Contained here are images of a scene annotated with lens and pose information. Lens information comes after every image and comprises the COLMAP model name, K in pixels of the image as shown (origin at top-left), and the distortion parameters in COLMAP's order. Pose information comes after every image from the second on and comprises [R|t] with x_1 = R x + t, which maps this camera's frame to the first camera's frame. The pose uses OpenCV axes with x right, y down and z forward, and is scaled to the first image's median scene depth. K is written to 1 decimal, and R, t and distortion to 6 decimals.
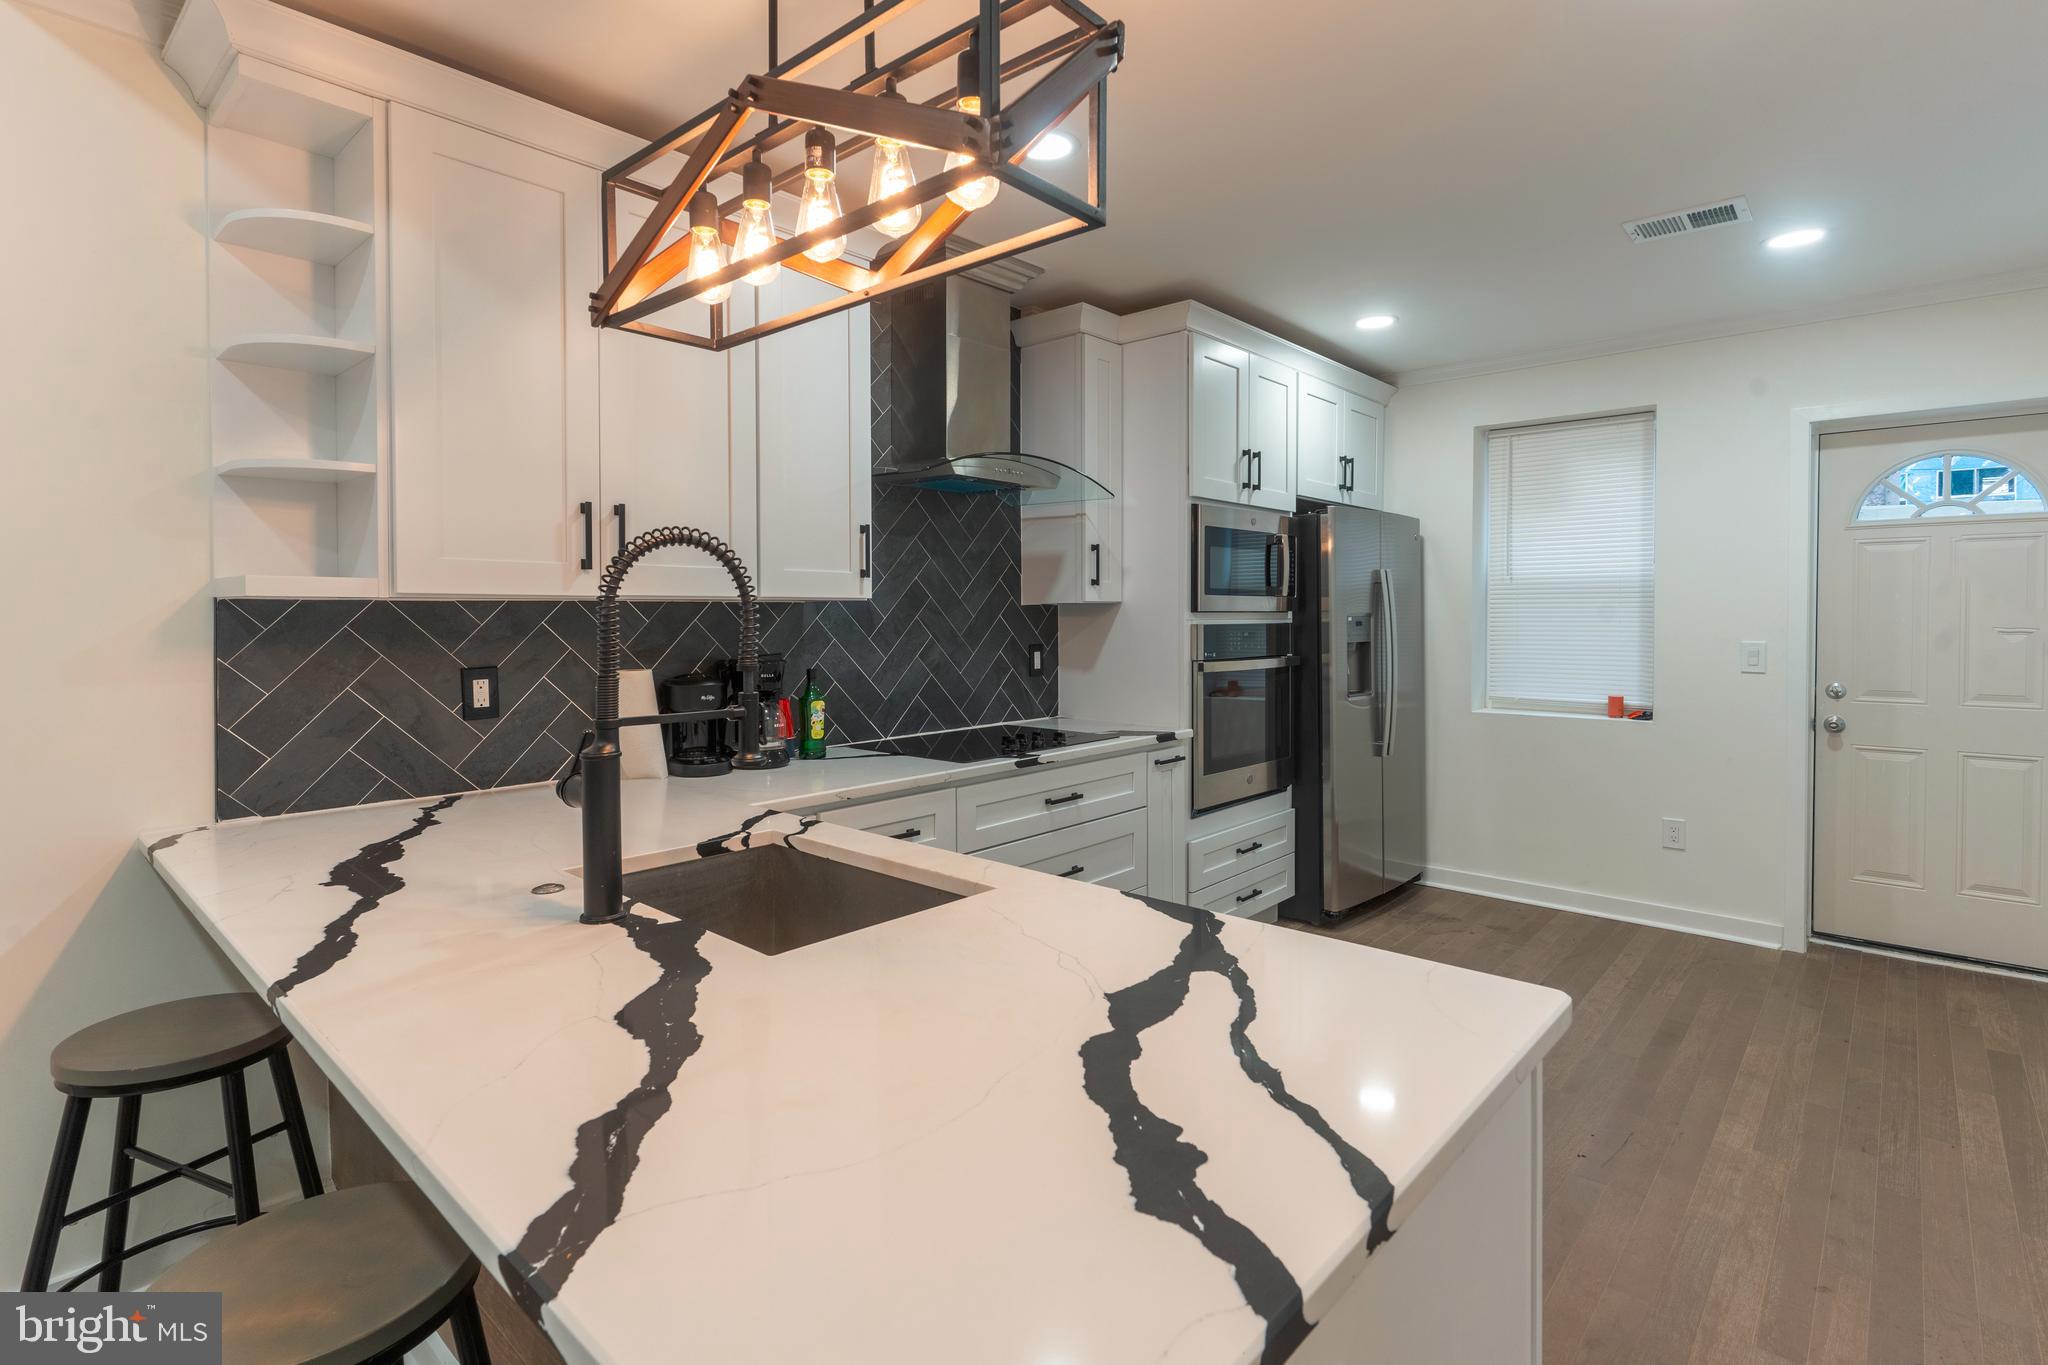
lens RADIAL K [[993.1, 0, 1020.5], [0, 993.1, 630.0], [0, 0, 1]] dist [0.001084, 0.000420]
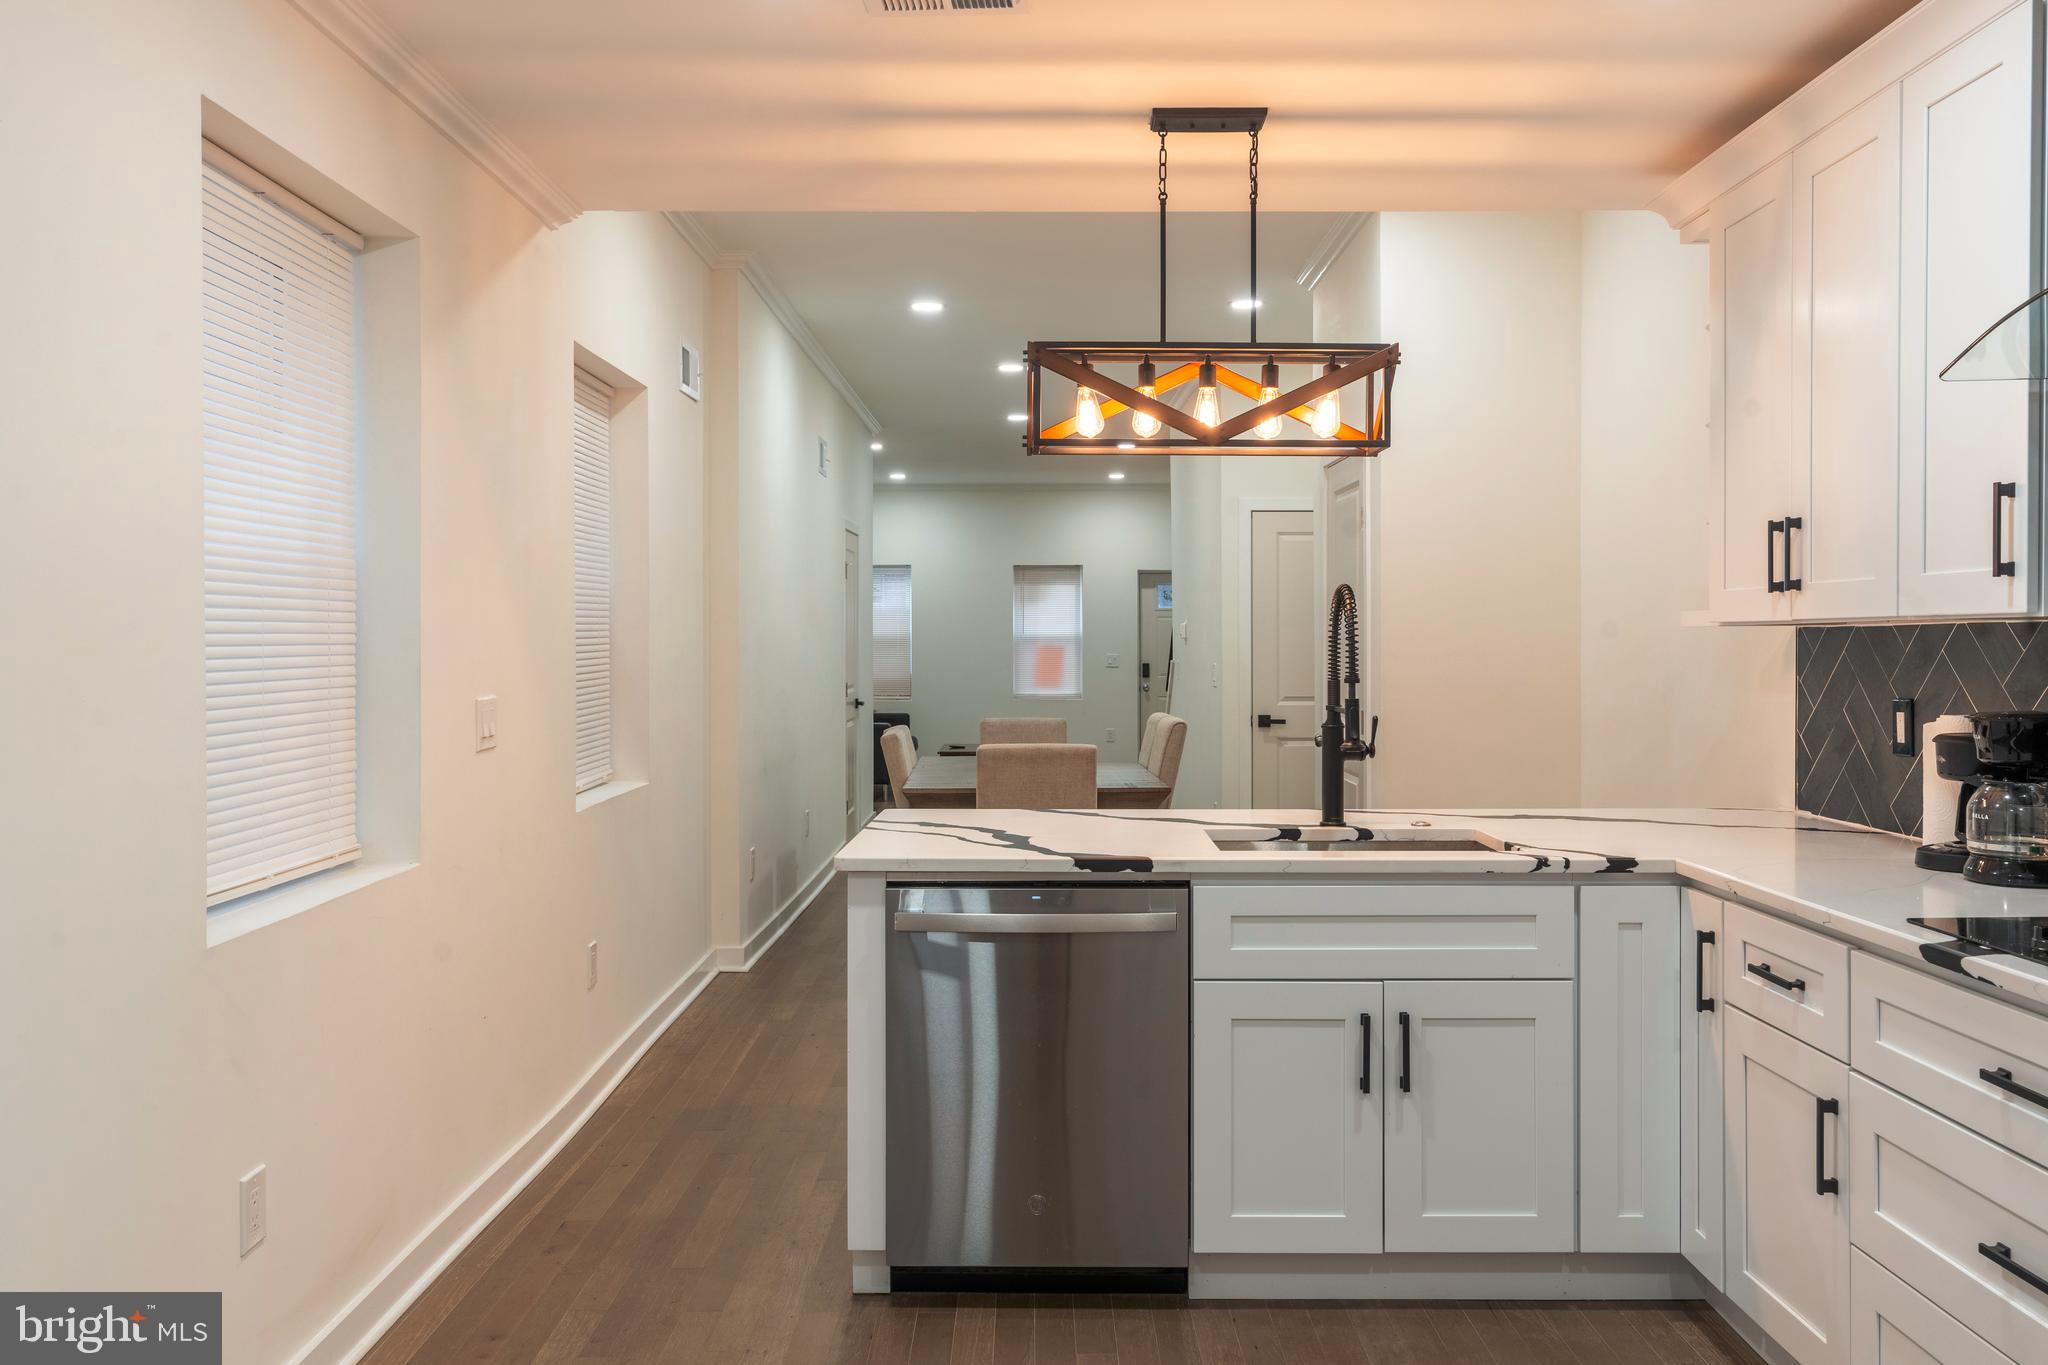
lens RADIAL K [[1619.9, 0, 1056.3], [0, 1619.9, 650.9], [0, 0, 1]] dist [0.000303, -0.001566]
pose [[-0.735018, 0.007320, -0.678008, 0.695265], [-0.008244, 0.999771, 0.019730, -0.019713], [0.677997, 0.020092, -0.734790, 1.060873]]
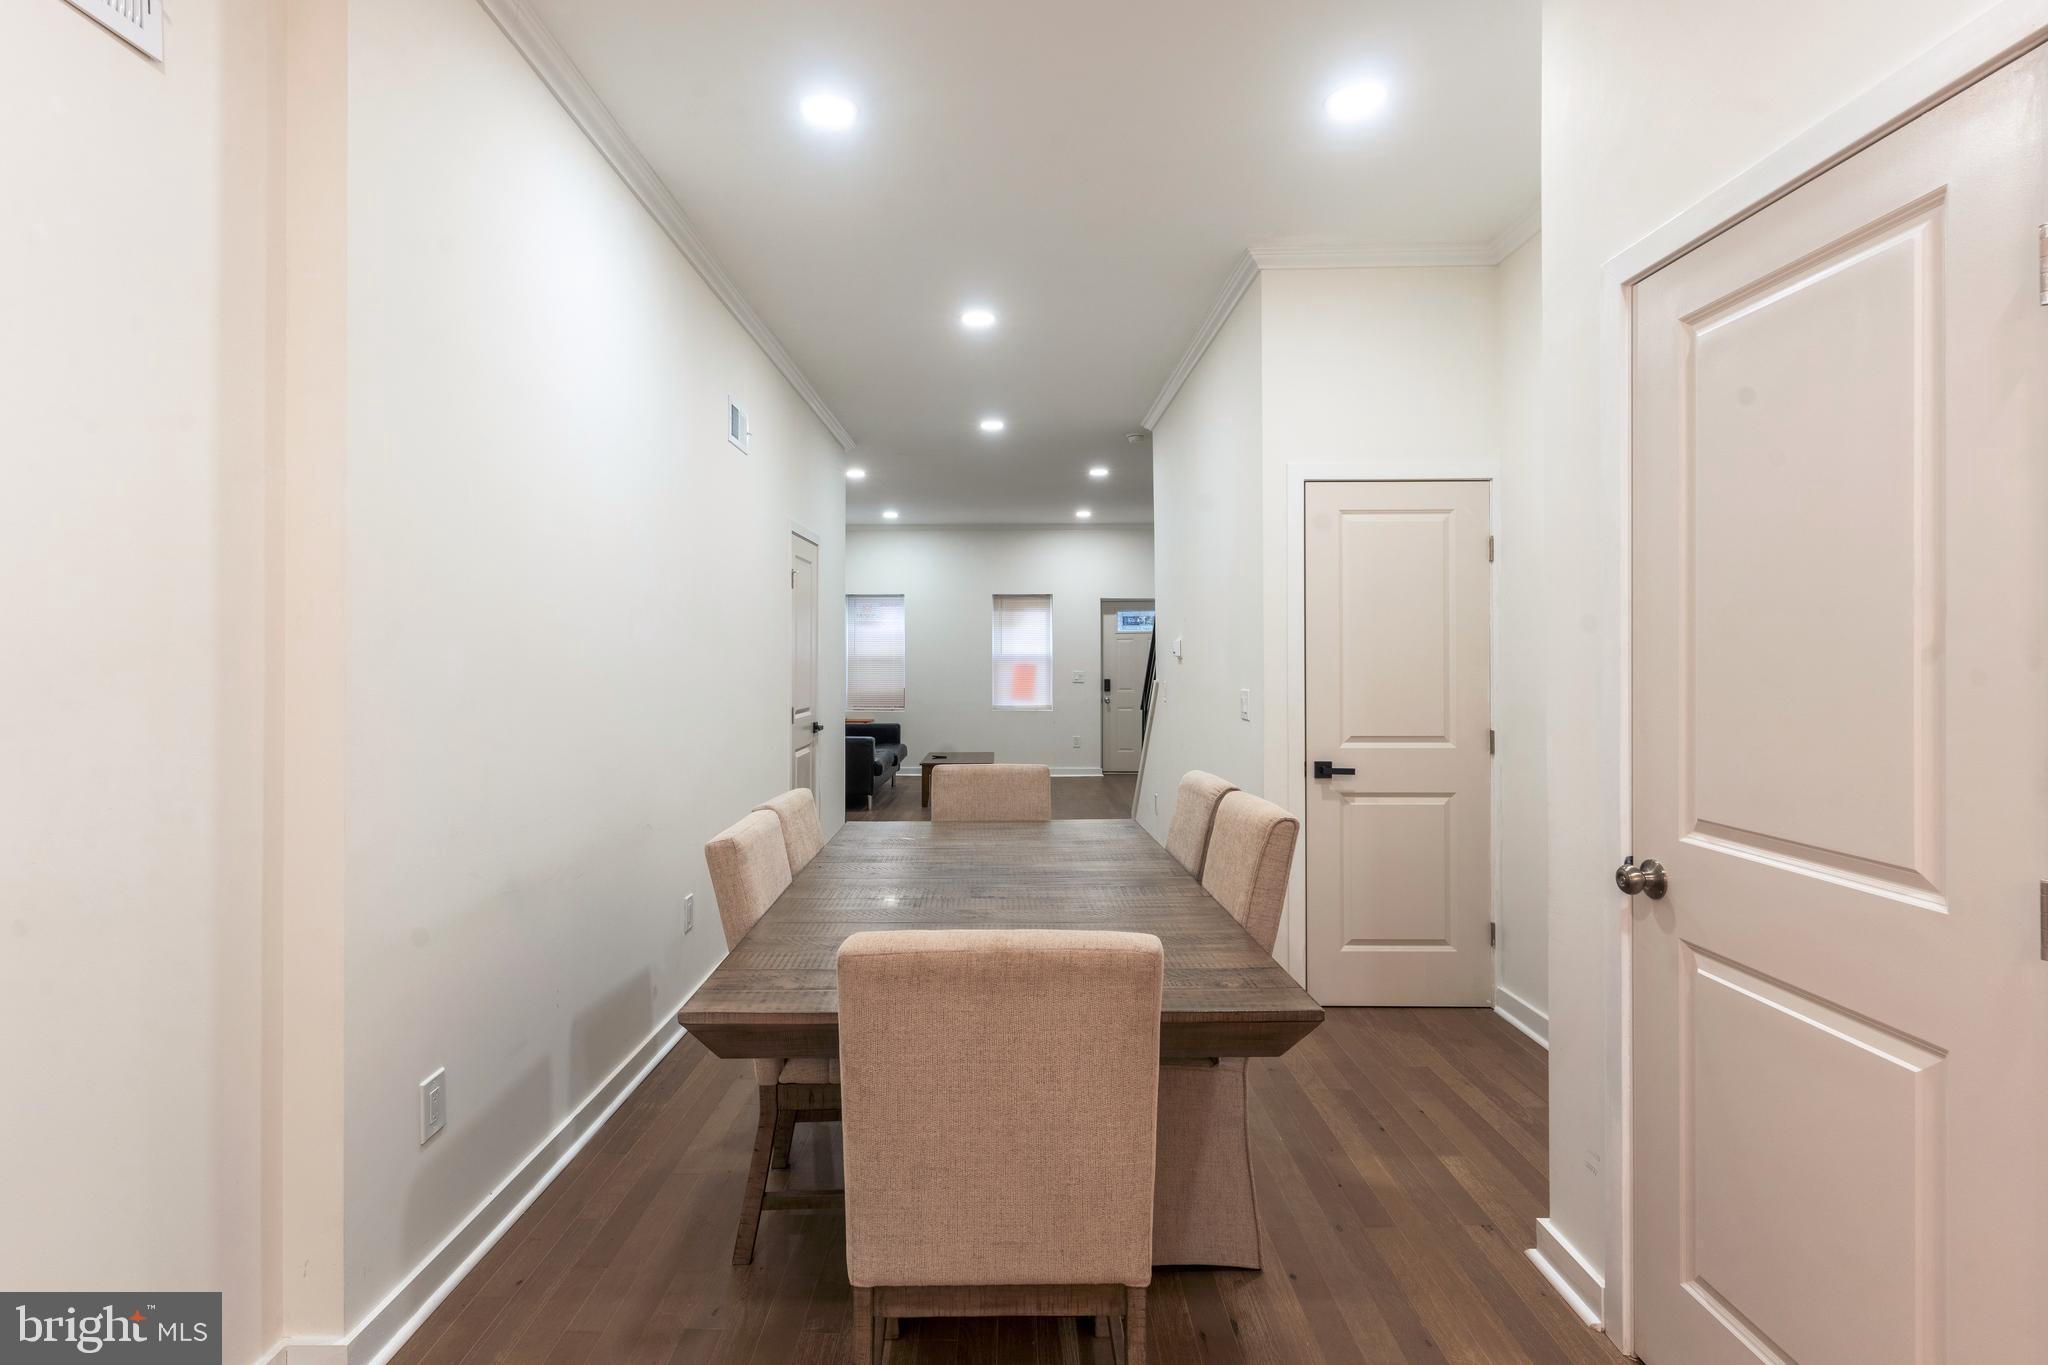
lens RADIAL K [[983.7, 0, 1028.8], [0, 983.7, 653.0], [0, 0, 1]] dist [0.000255, -0.000039]
pose [[-0.733611, -0.001741, -0.679568, -0.216928], [-0.008356, 0.999944, 0.006460, -0.000379], [0.679519, 0.010418, -0.733584, 0.057151]]
